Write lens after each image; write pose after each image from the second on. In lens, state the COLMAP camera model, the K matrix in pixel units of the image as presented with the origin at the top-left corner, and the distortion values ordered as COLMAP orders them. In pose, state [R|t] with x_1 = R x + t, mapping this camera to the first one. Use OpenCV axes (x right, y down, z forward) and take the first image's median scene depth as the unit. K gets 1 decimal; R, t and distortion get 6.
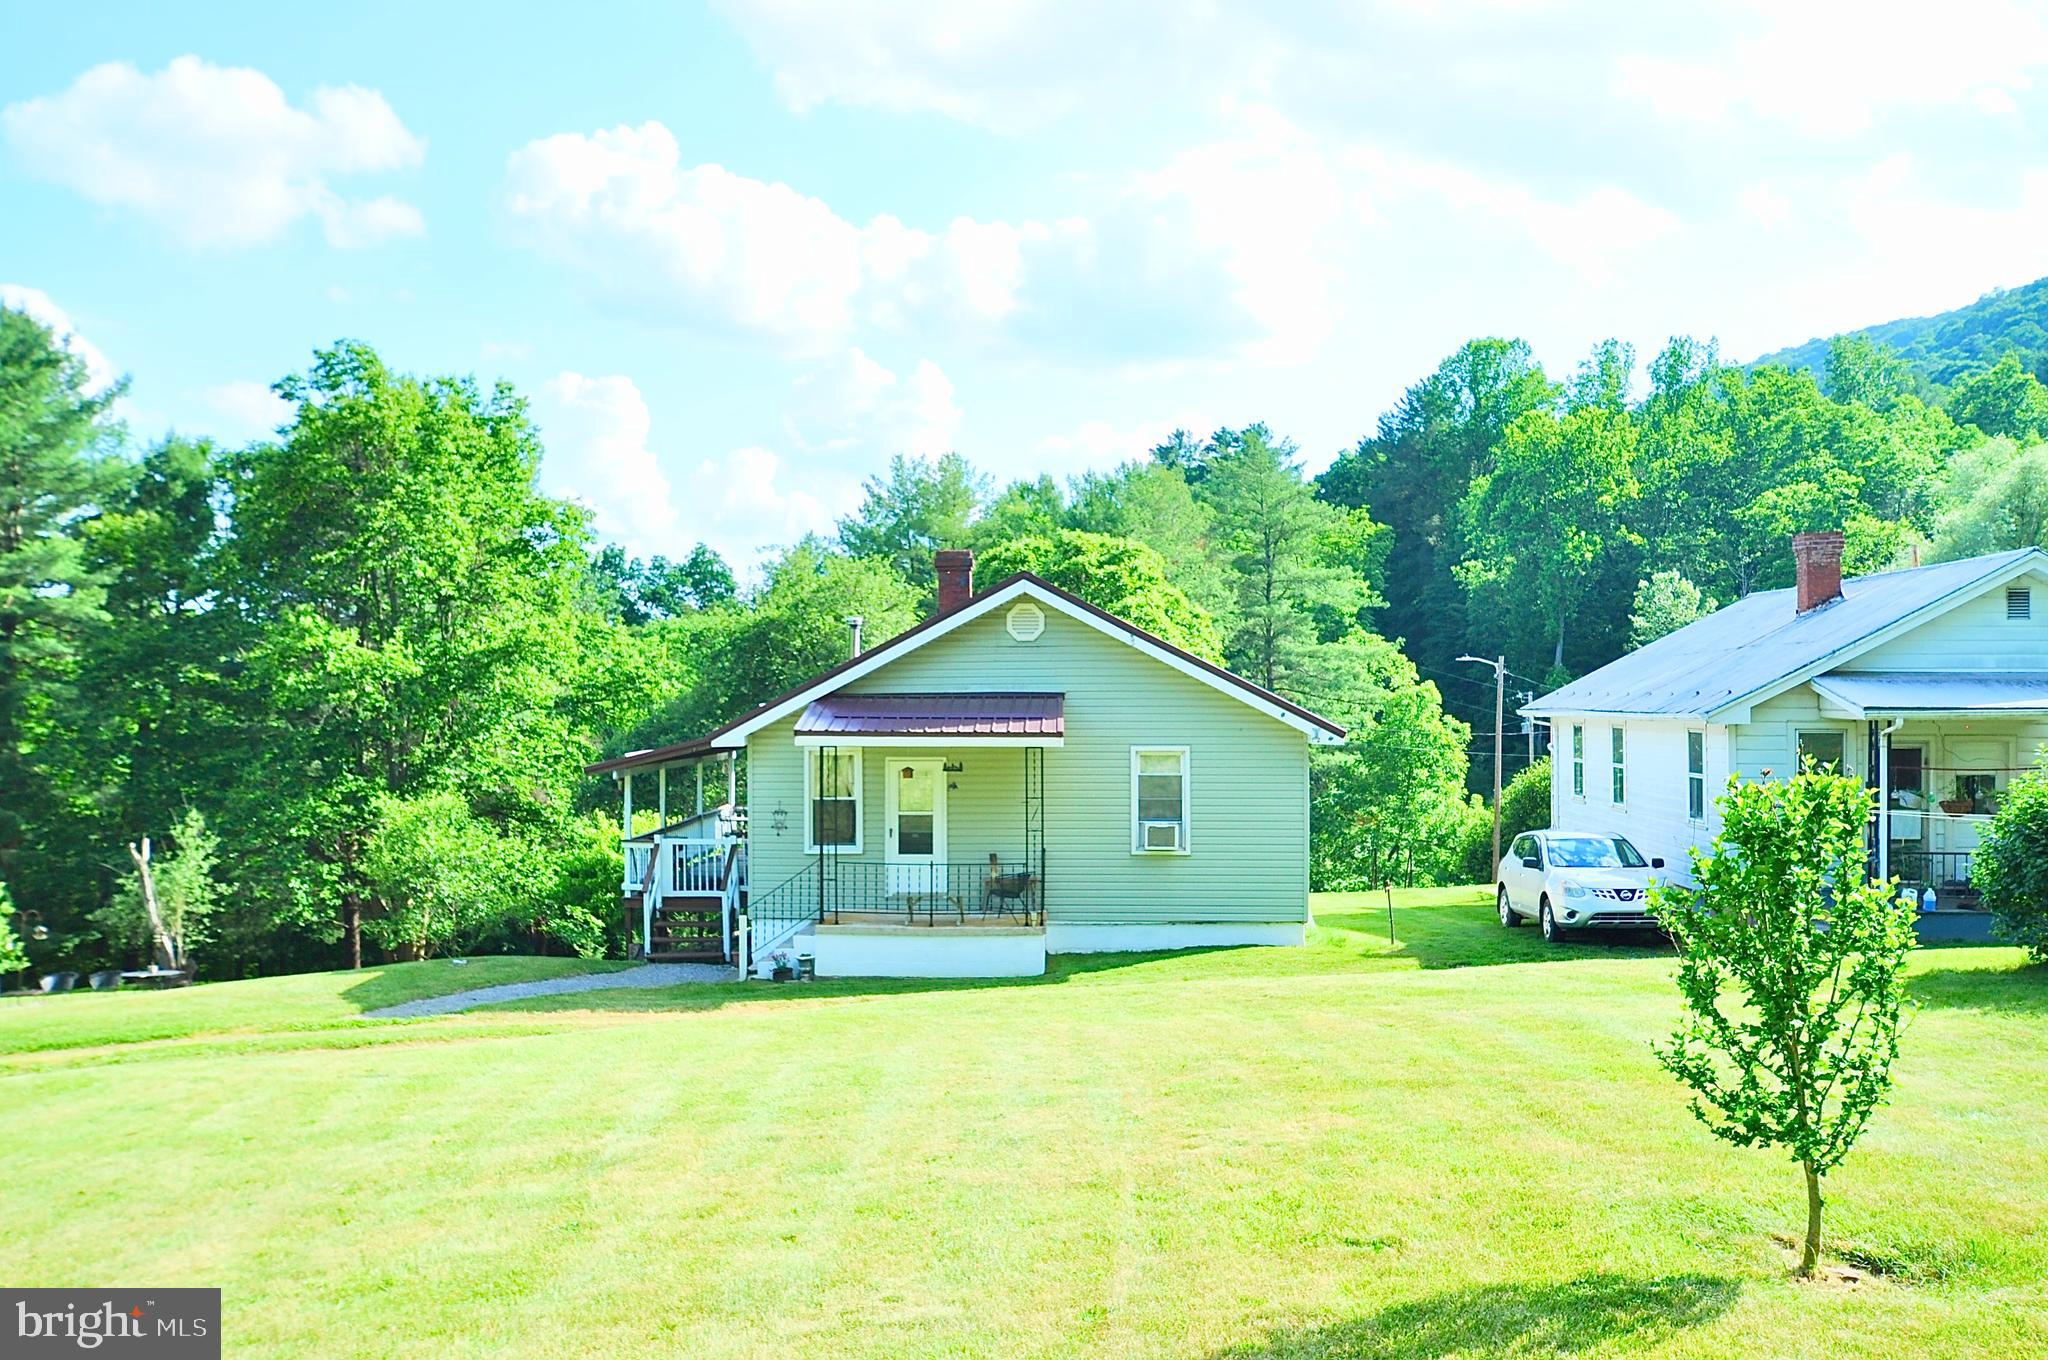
lens RADIAL K [[1751.2, 0, 991.1], [0, 1751.2, 683.2], [0, 0, 1]] dist [0.001969, -0.023052]
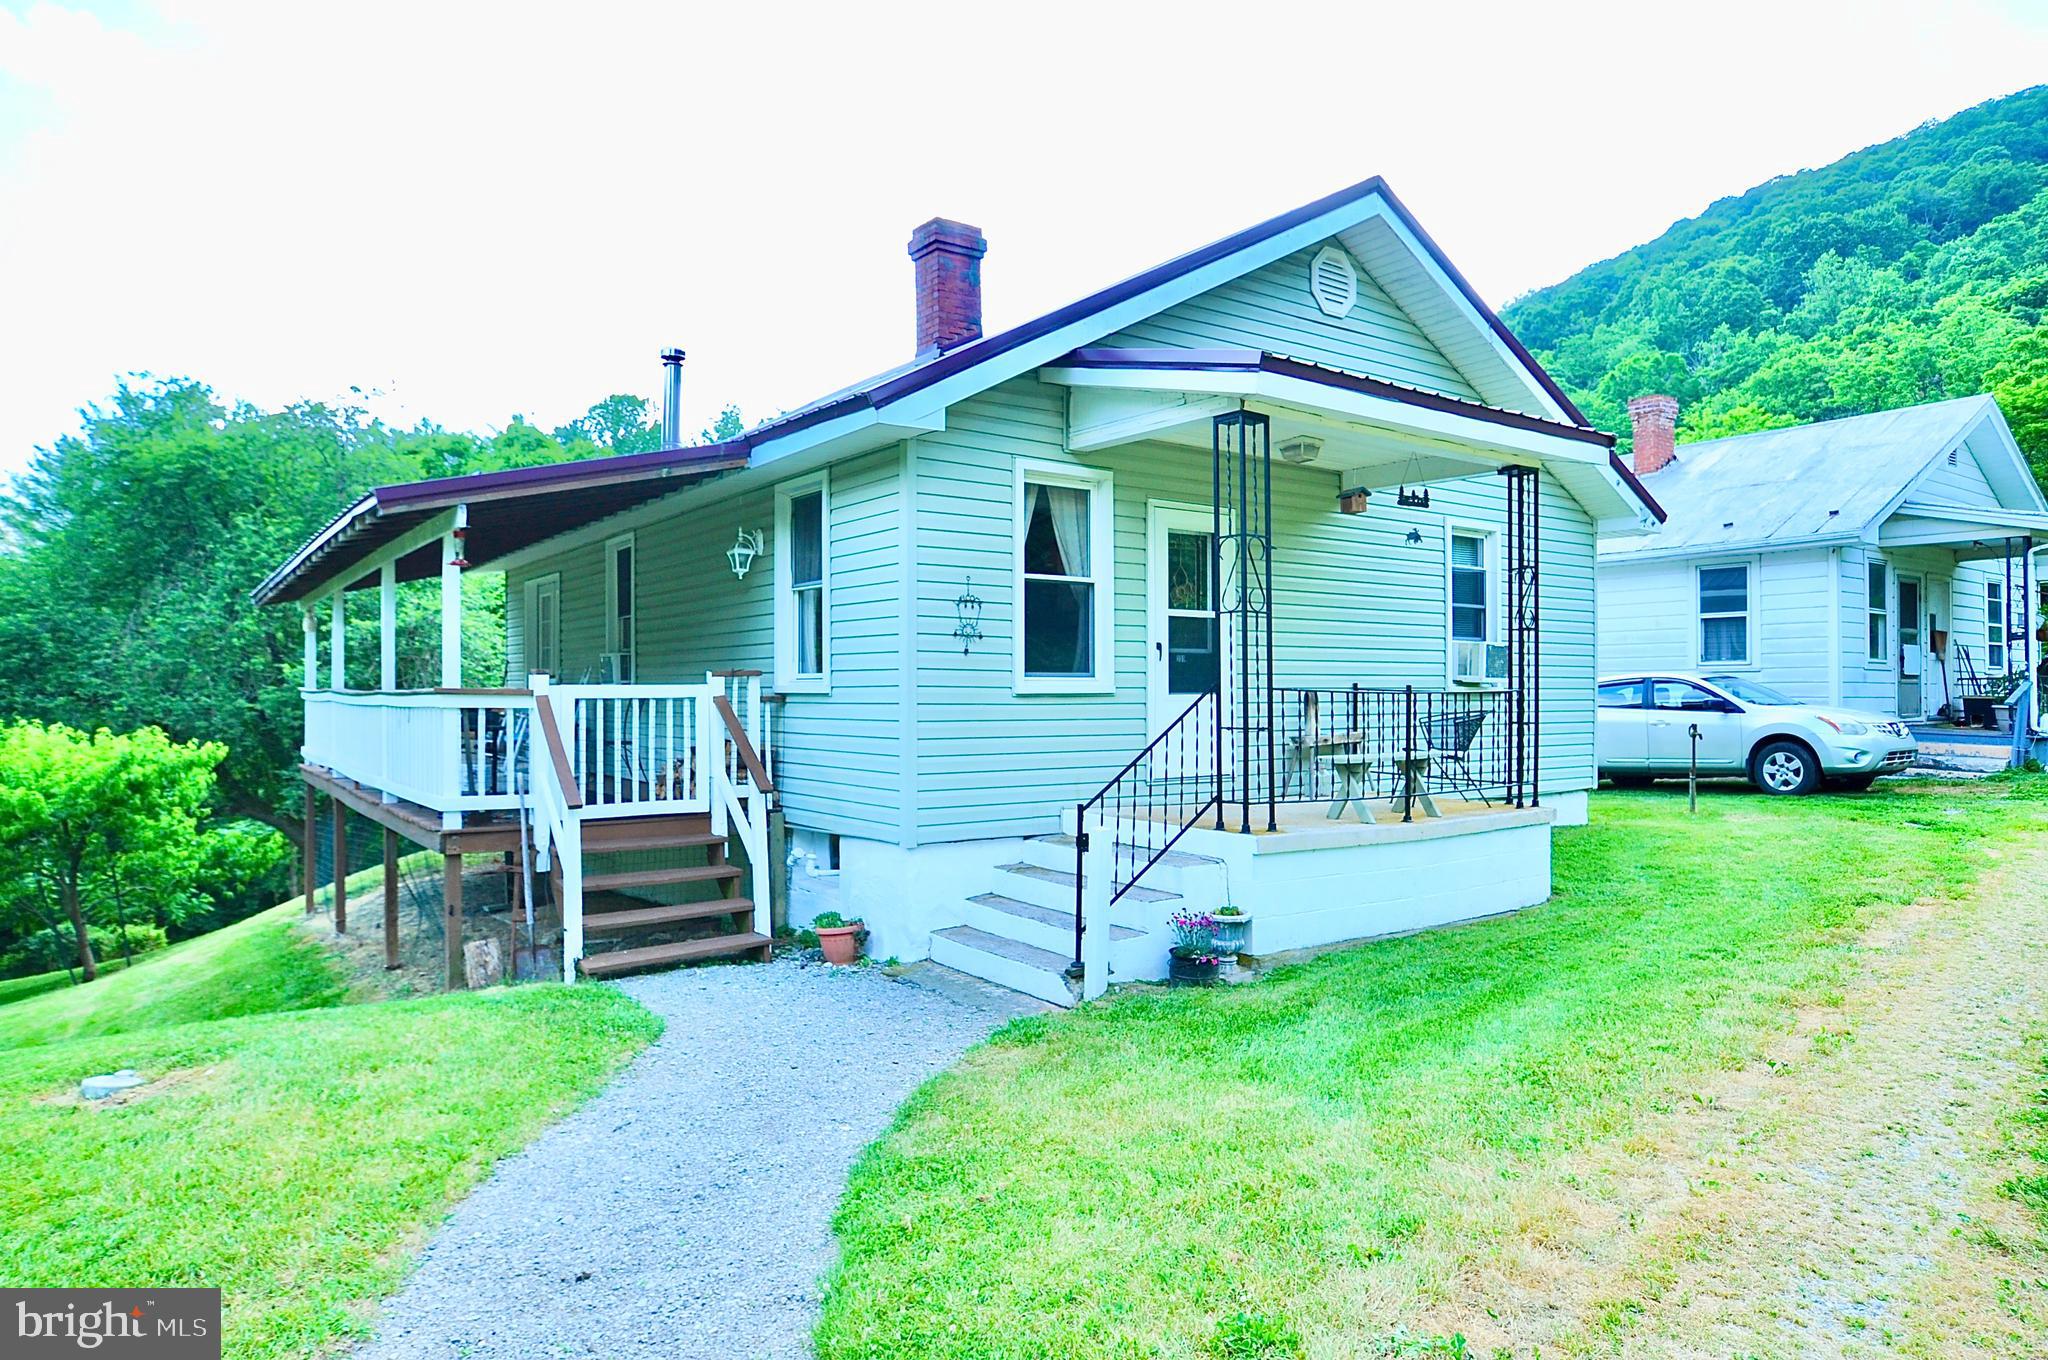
lens RADIAL K [[1237.1, 0, 1027.8], [0, 1237.1, 682.8], [0, 0, 1]] dist [-0.005746, -0.001996]
pose [[0.777756, 0.003002, 0.628559, -0.305812], [-0.003140, 0.999995, -0.000891, 0.094706], [-0.628558, -0.001280, 0.777762, 0.746987]]
